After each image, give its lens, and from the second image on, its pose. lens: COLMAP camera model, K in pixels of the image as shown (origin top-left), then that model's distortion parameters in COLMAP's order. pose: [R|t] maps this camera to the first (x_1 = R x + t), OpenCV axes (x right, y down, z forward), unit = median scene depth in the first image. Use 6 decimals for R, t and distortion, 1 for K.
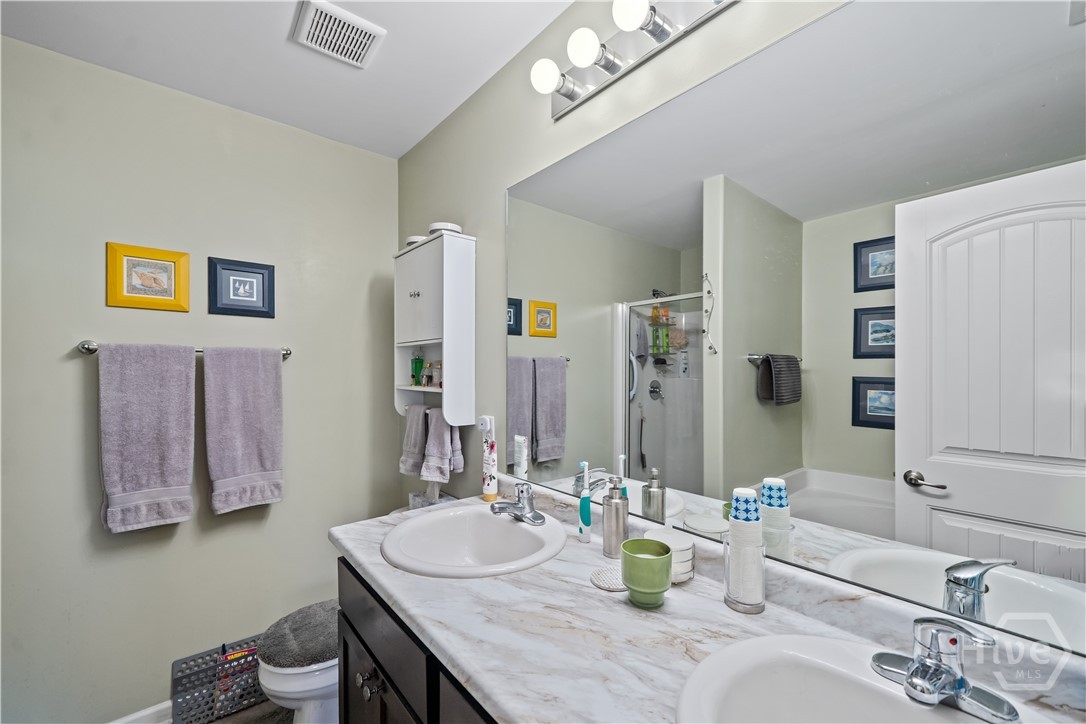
lens RADIAL K [[435.3, 0, 545.0], [0, 435.3, 363.1], [0, 0, 1]] dist [0.000033, 0.000518]
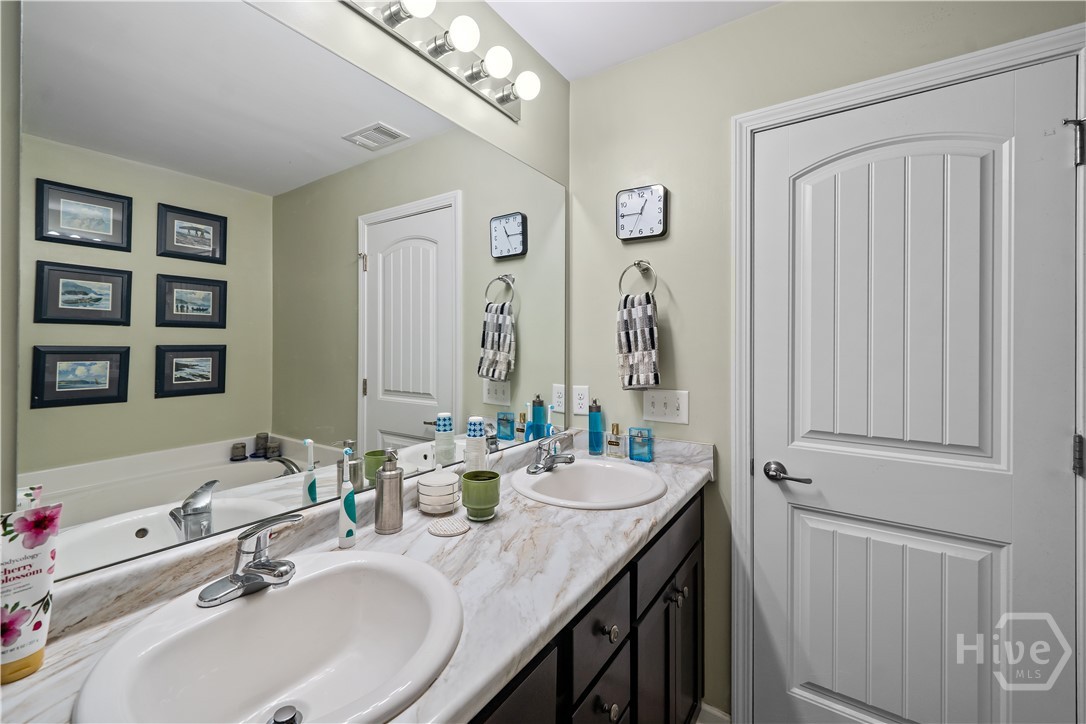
lens RADIAL K [[435.3, 0, 537.2], [0, 435.3, 343.5], [0, 0, 1]] dist [0.000033, 0.000518]
pose [[-0.244839, -0.000403, 0.969564, -0.786203], [-0.023009, 0.999721, -0.005394, 0.029769], [-0.969291, -0.023629, -0.244780, 0.874115]]
